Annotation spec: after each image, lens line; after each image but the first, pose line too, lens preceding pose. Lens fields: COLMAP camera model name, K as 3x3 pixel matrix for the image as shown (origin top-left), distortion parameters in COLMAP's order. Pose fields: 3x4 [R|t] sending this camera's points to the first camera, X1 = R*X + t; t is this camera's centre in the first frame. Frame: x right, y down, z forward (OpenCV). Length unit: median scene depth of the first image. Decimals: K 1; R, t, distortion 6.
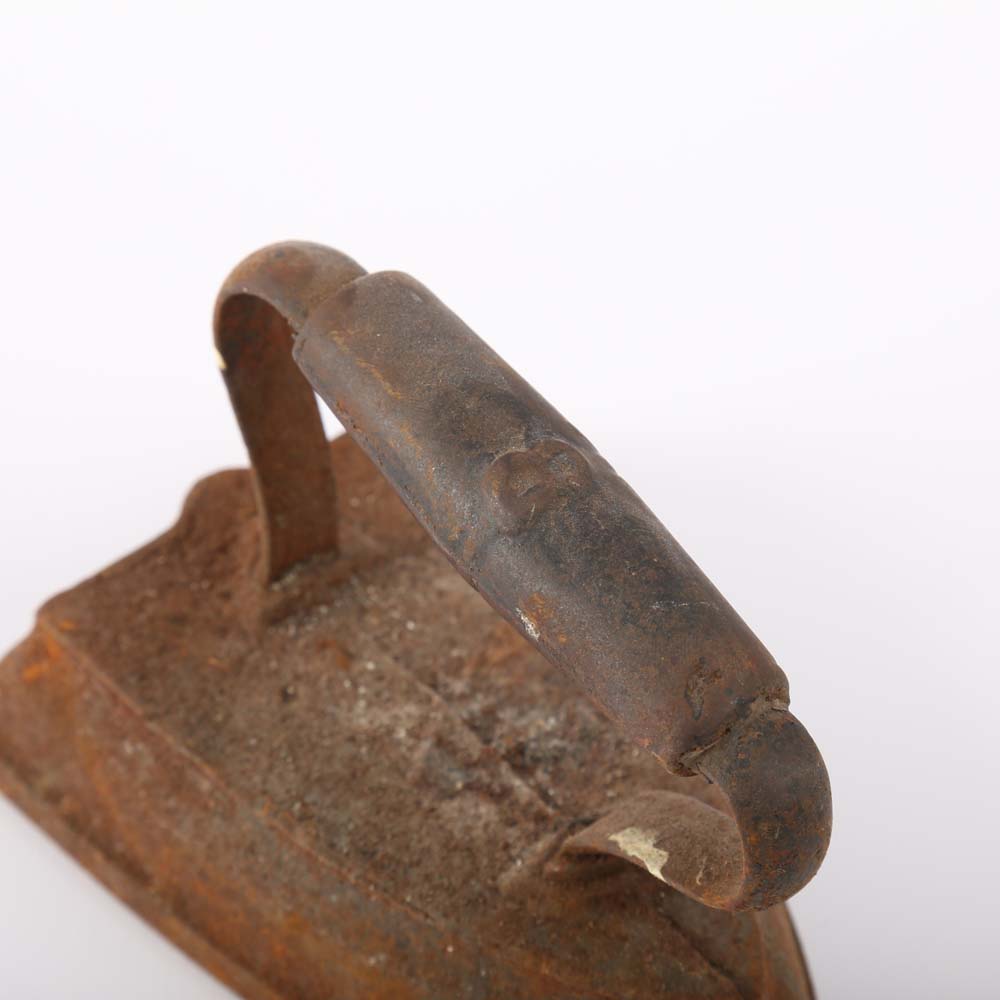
lens RADIAL K [[3590.8, 0, 500.7], [0, 3590.8, 502.1], [0, 0, 1]] dist [0.192298, 0.000000]
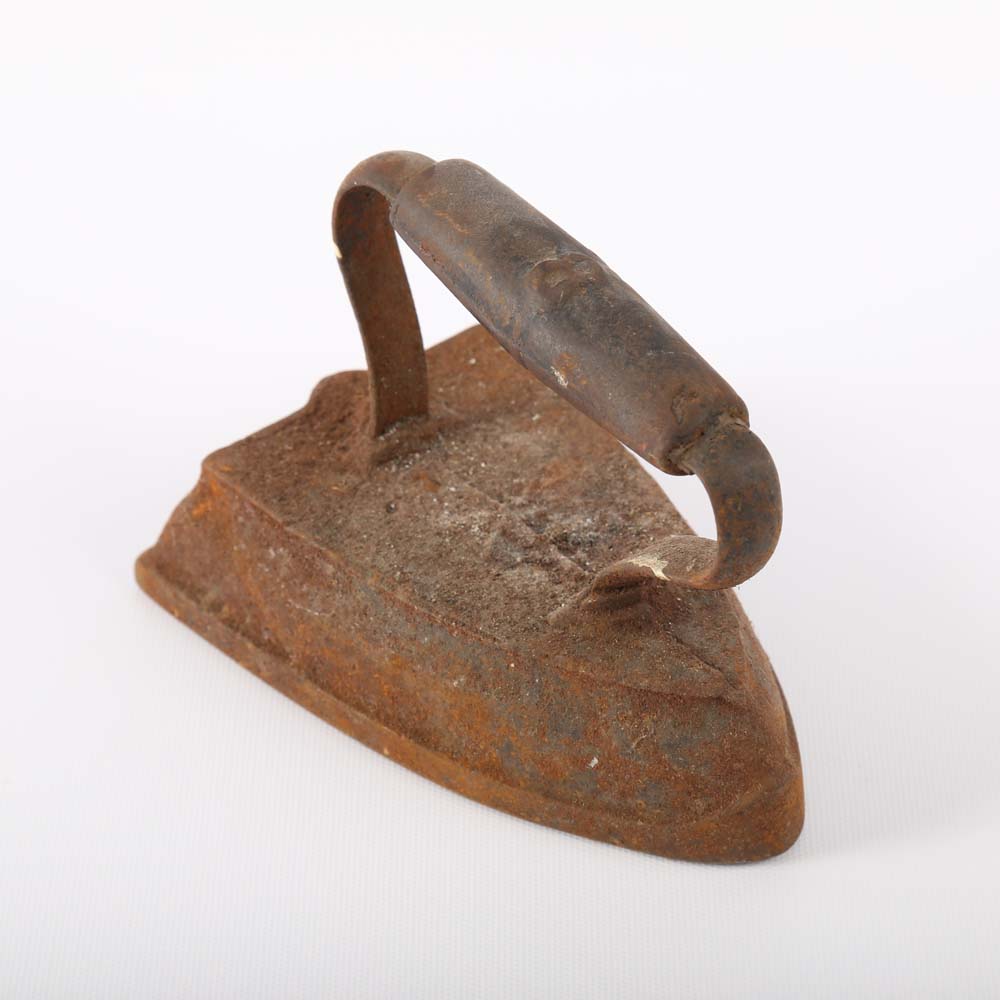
lens RADIAL K [[3590.8, 0, 499.3], [0, 3590.8, 498.0], [0, 0, 1]] dist [0.192298, 0.000000]
pose [[0.999181, -0.019699, -0.035339, 0.029058], [0.014272, 0.988927, -0.147717, 0.254938], [0.037858, 0.147092, 0.988398, -0.325680]]
